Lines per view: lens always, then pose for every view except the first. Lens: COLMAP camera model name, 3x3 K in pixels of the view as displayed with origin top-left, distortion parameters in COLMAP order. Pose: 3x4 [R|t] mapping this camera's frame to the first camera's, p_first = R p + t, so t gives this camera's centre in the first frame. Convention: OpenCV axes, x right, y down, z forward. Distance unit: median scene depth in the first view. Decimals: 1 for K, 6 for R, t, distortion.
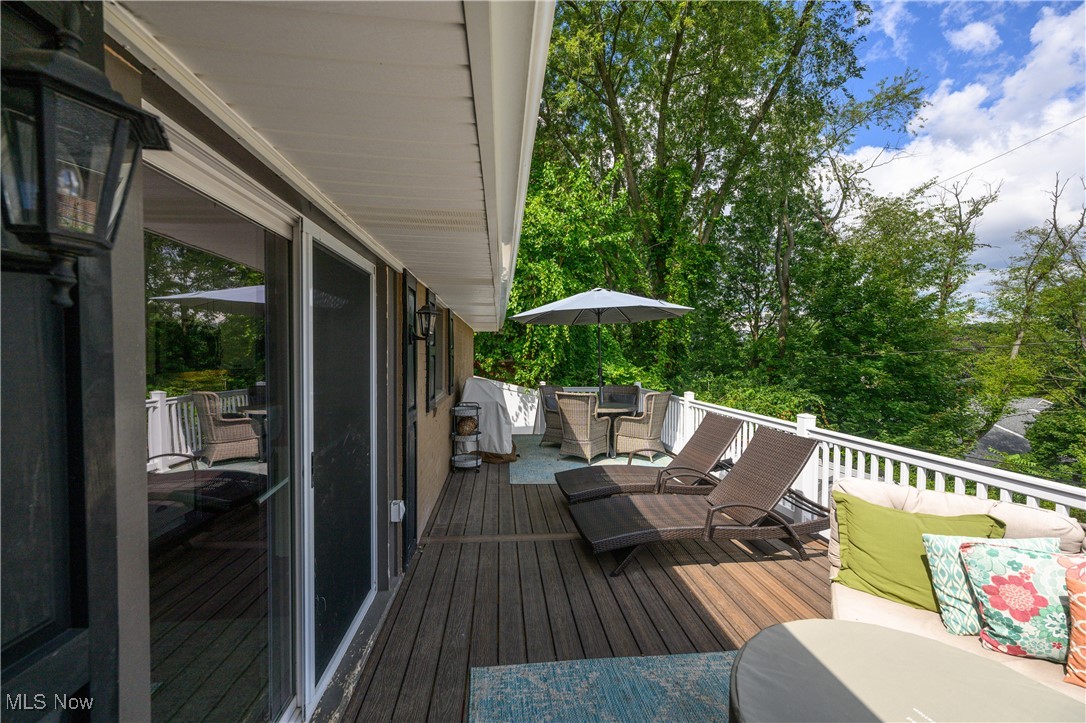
lens RADIAL K [[434.6, 0, 542.0], [0, 434.6, 358.4], [0, 0, 1]] dist [0.000897, 0.000104]
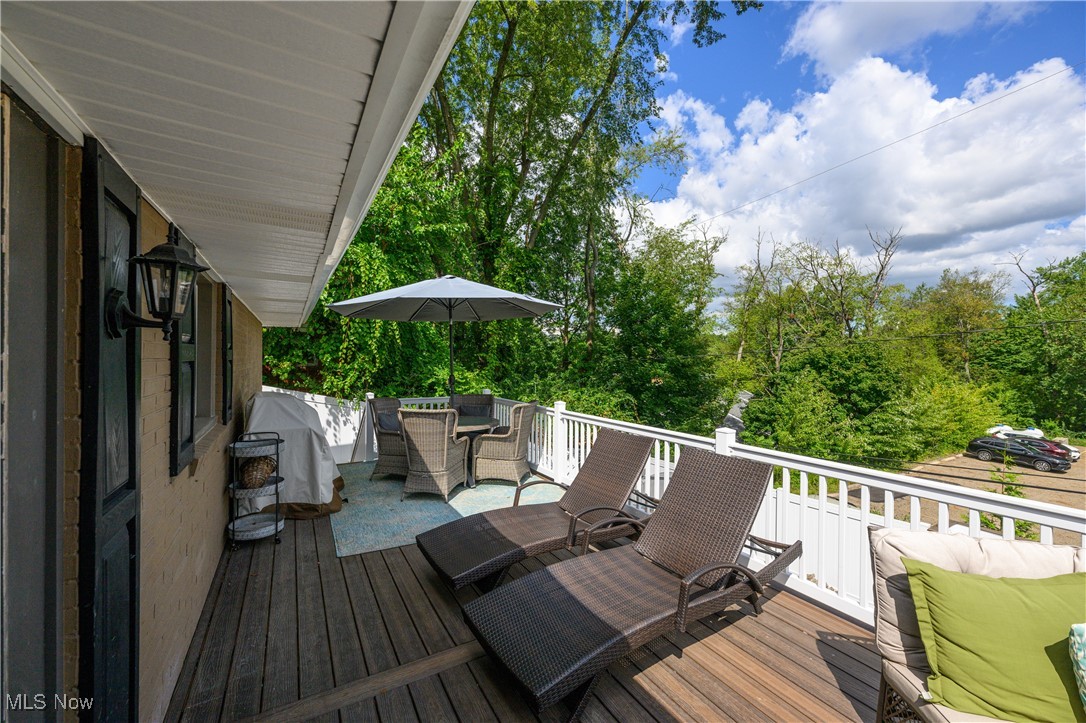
lens RADIAL K [[425.1, 0, 539.0], [0, 425.1, 357.8], [0, 0, 1]] dist [0.000028, -0.000080]
pose [[0.907605, 0.001871, 0.419820, -0.032841], [0.000790, 0.999981, -0.006164, -0.003001], [-0.419823, 0.005926, 0.907586, 0.141988]]
